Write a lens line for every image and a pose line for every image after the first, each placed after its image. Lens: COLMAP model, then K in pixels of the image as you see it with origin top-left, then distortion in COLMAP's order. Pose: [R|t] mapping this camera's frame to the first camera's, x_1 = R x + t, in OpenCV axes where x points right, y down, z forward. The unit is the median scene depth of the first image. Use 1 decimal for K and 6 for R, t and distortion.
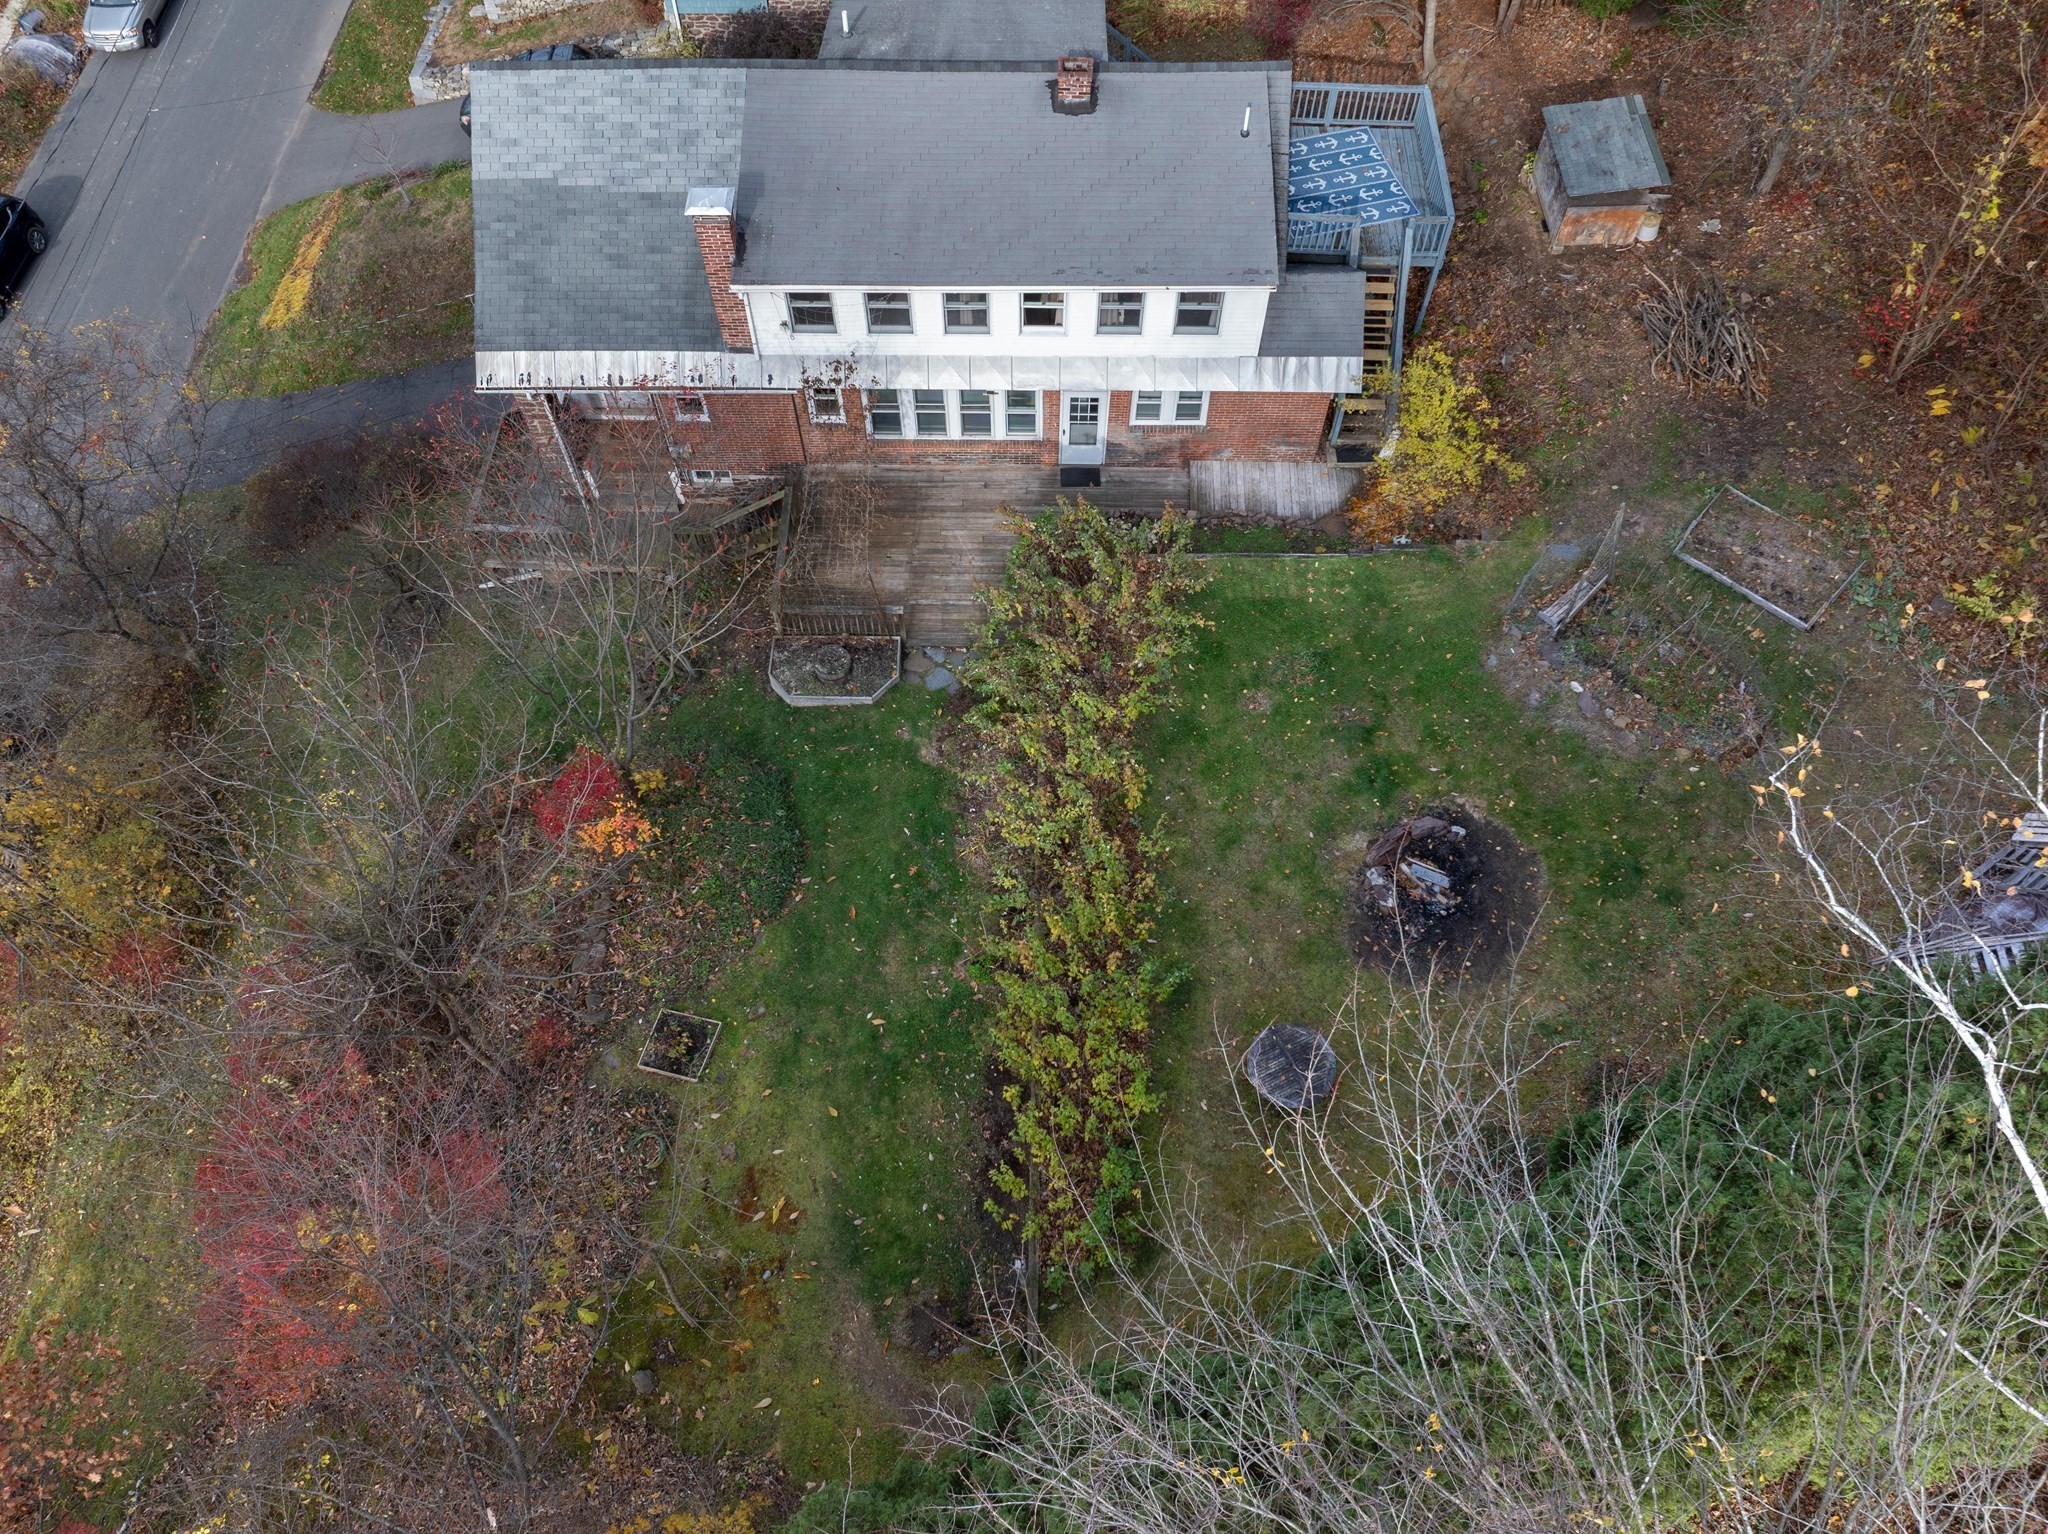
lens RADIAL K [[1434.8, 0, 1024.0], [0, 1434.8, 767.0], [0, 0, 1]] dist [-0.001590, -0.073738]
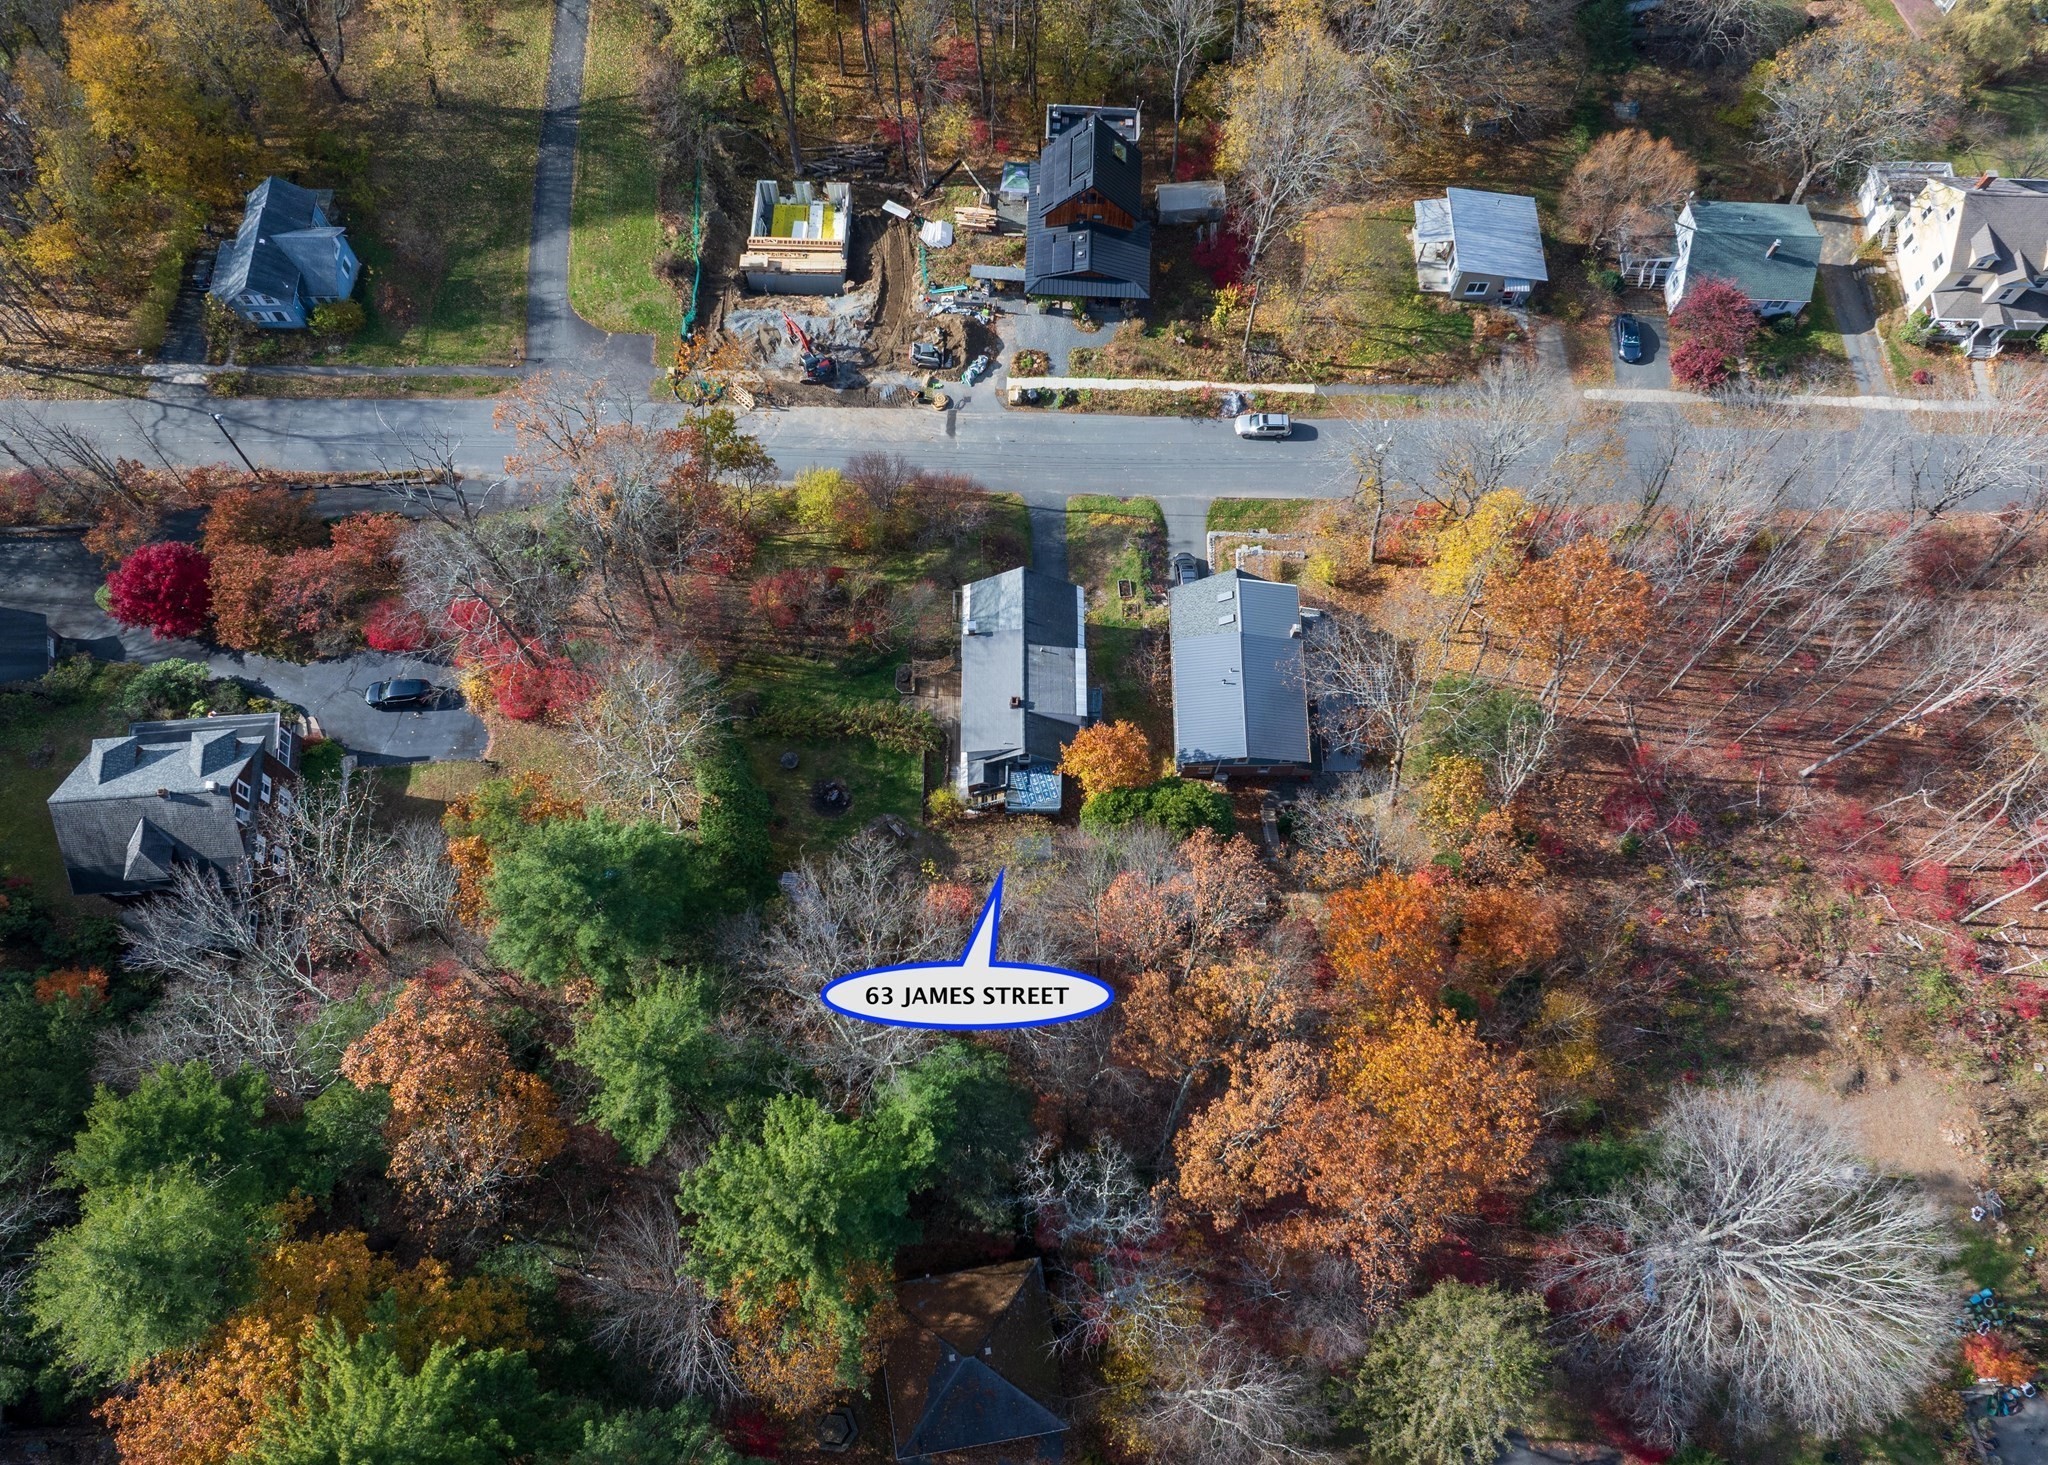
lens RADIAL K [[1554.2, 0, 1024.0], [0, 1554.2, 732.5], [0, 0, 1]] dist [-0.056065, -0.001250]
pose [[0.014475, 0.938122, -0.346003, 1.620846], [-0.883875, 0.173794, 0.434235, -2.367010], [0.467499, 0.299538, 0.831698, -2.600928]]
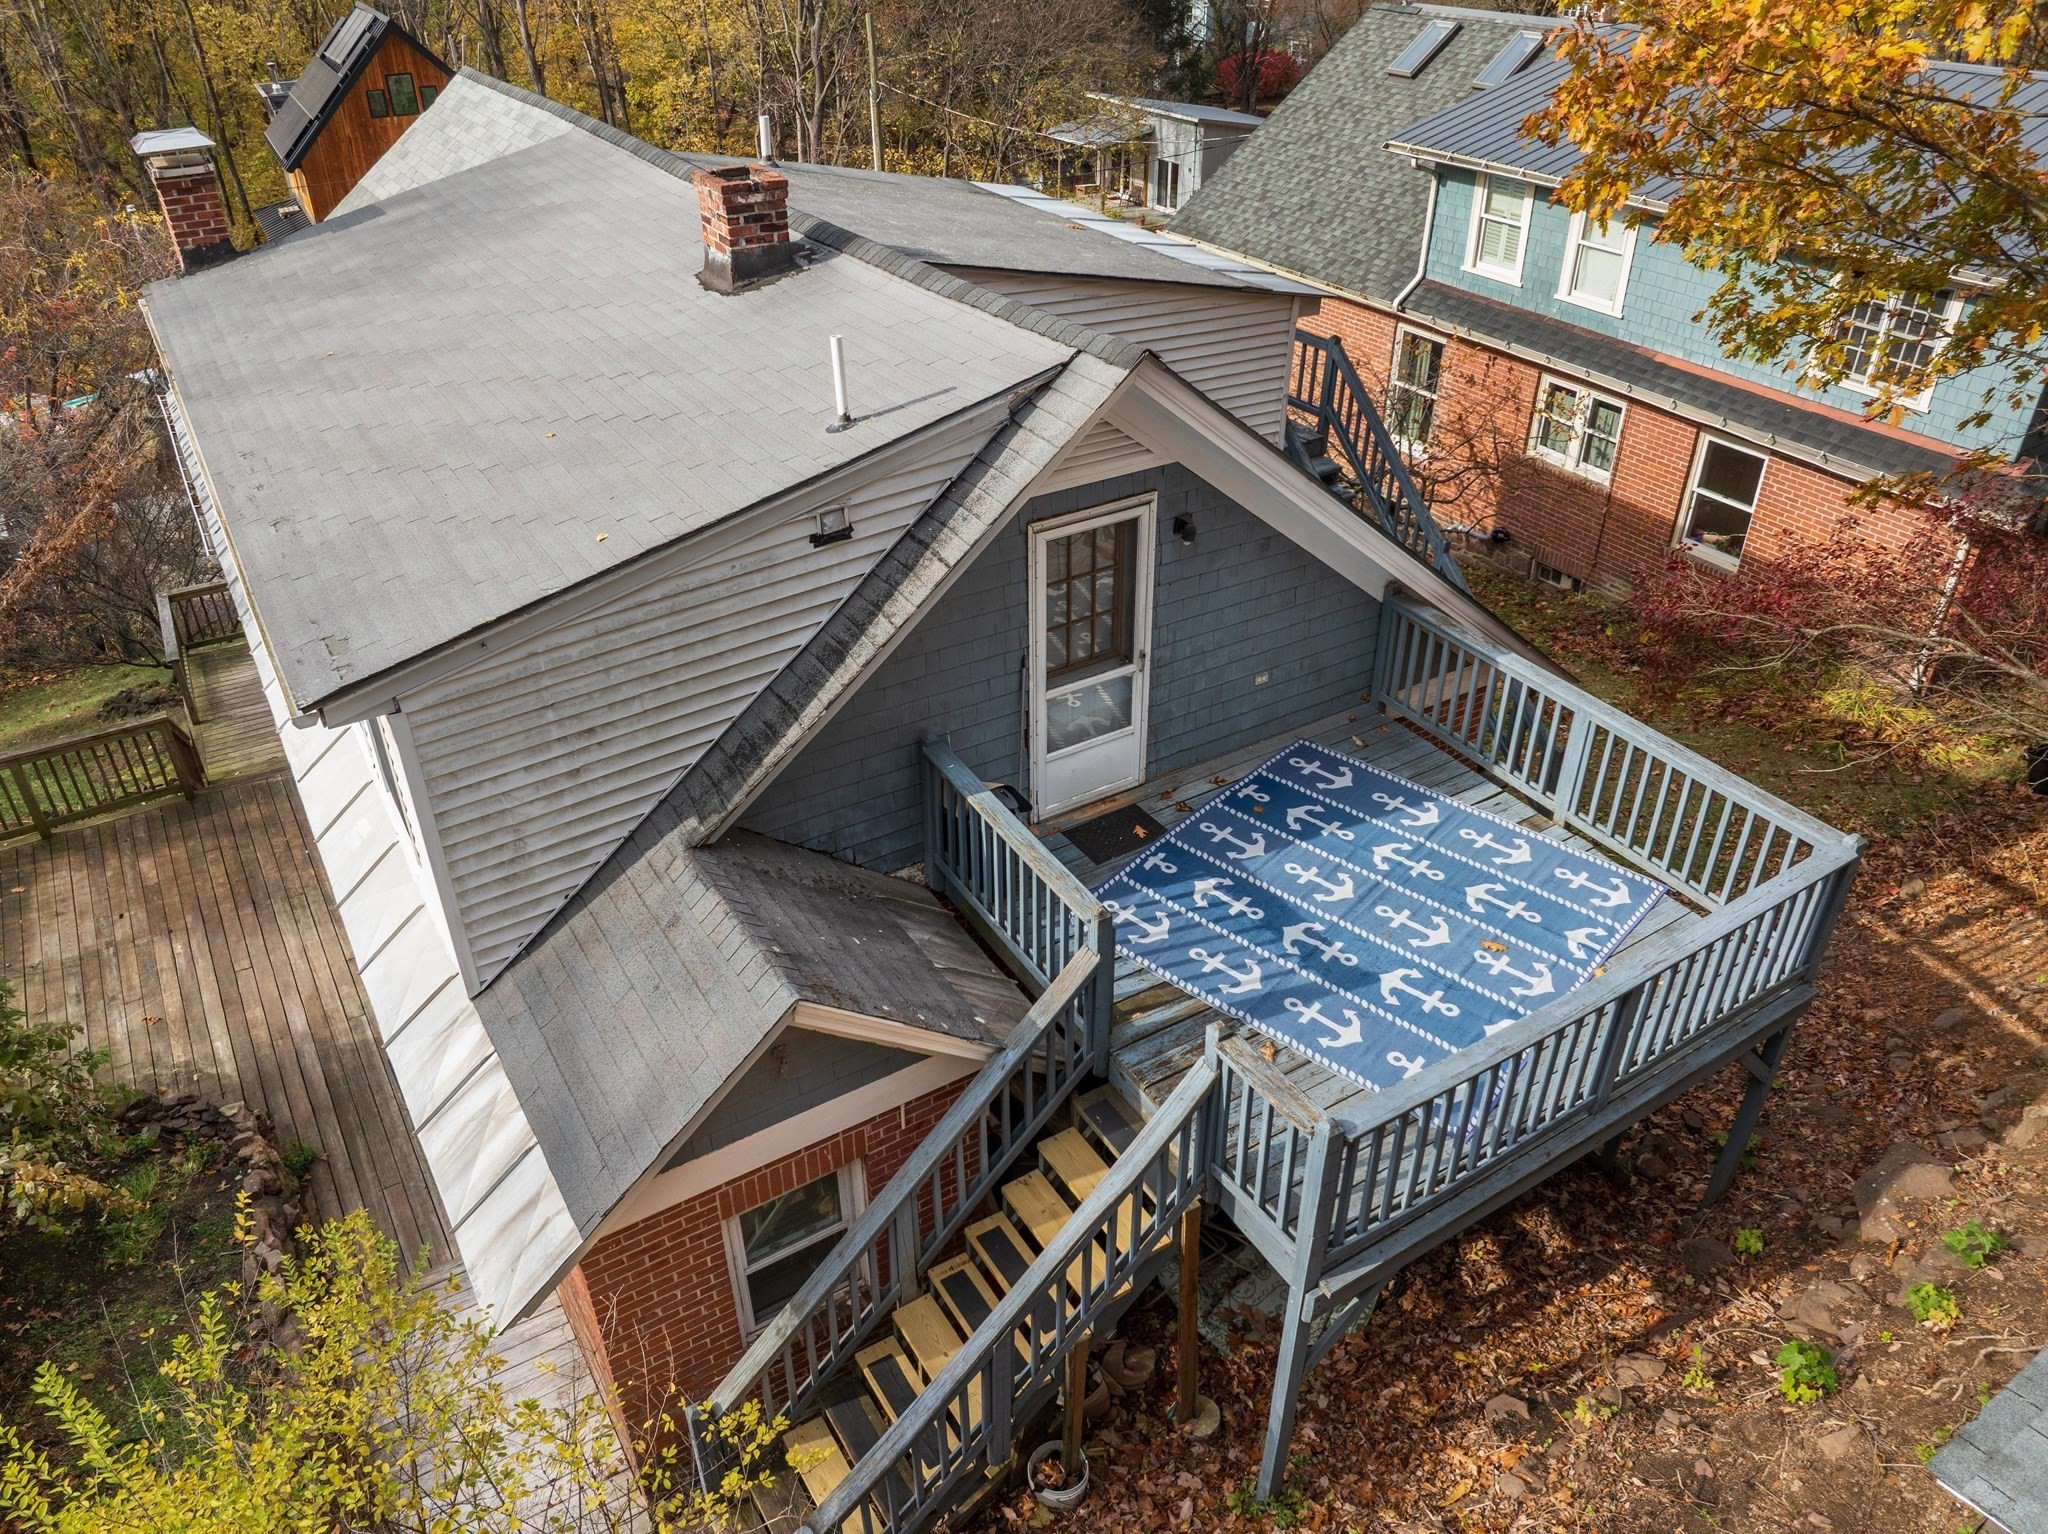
lens RADIAL K [[1439.9, 0, 1030.7], [0, 1439.9, 758.7], [0, 0, 1]] dist [-0.051770, 0.027191]
pose [[0.537507, 0.449663, -0.713365, 0.430429], [-0.738733, 0.659041, -0.141200, -0.372984], [0.406644, 0.602882, 0.686420, 0.827397]]
